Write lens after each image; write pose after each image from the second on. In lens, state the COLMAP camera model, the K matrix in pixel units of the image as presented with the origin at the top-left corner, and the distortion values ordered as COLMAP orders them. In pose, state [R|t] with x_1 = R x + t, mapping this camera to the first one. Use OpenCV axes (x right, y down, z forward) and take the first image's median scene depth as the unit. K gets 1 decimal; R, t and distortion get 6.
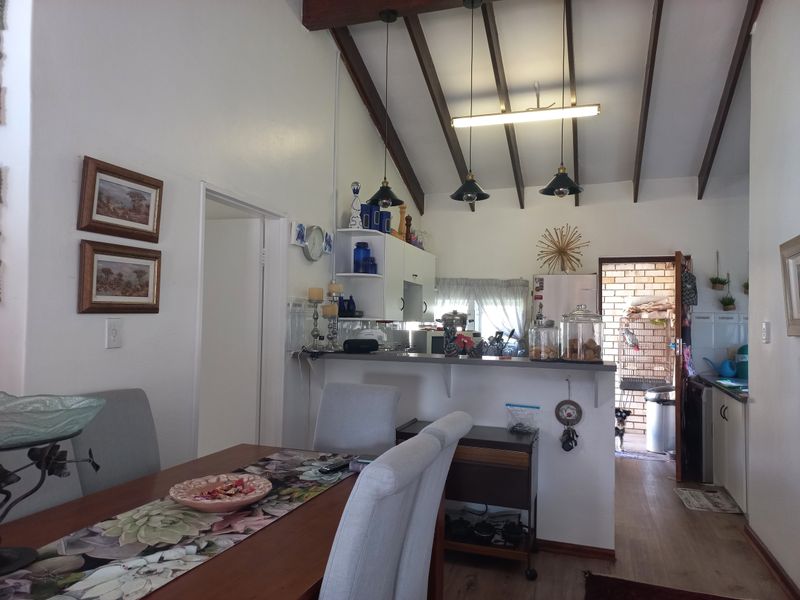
lens RADIAL K [[573.4, 0, 400.0], [0, 573.4, 300.0], [0, 0, 1]] dist [0.023115, -0.005067]
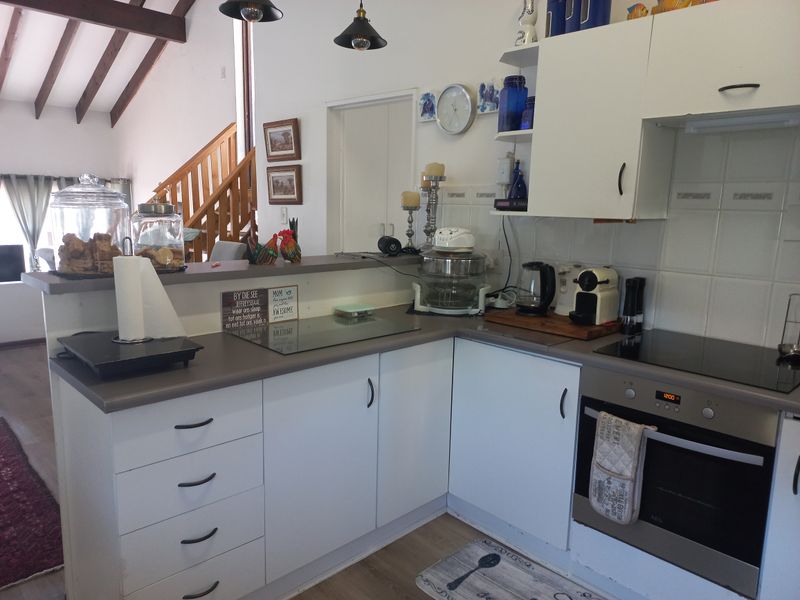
lens RADIAL K [[573.4, 0, 400.0], [0, 573.4, 300.0], [0, 0, 1]] dist [0.023115, -0.005067]
pose [[-0.460967, 0.128276, -0.878097, 0.539045], [0.010162, 0.990196, 0.139317, 0.040244], [0.887359, 0.055298, -0.457751, 1.208869]]
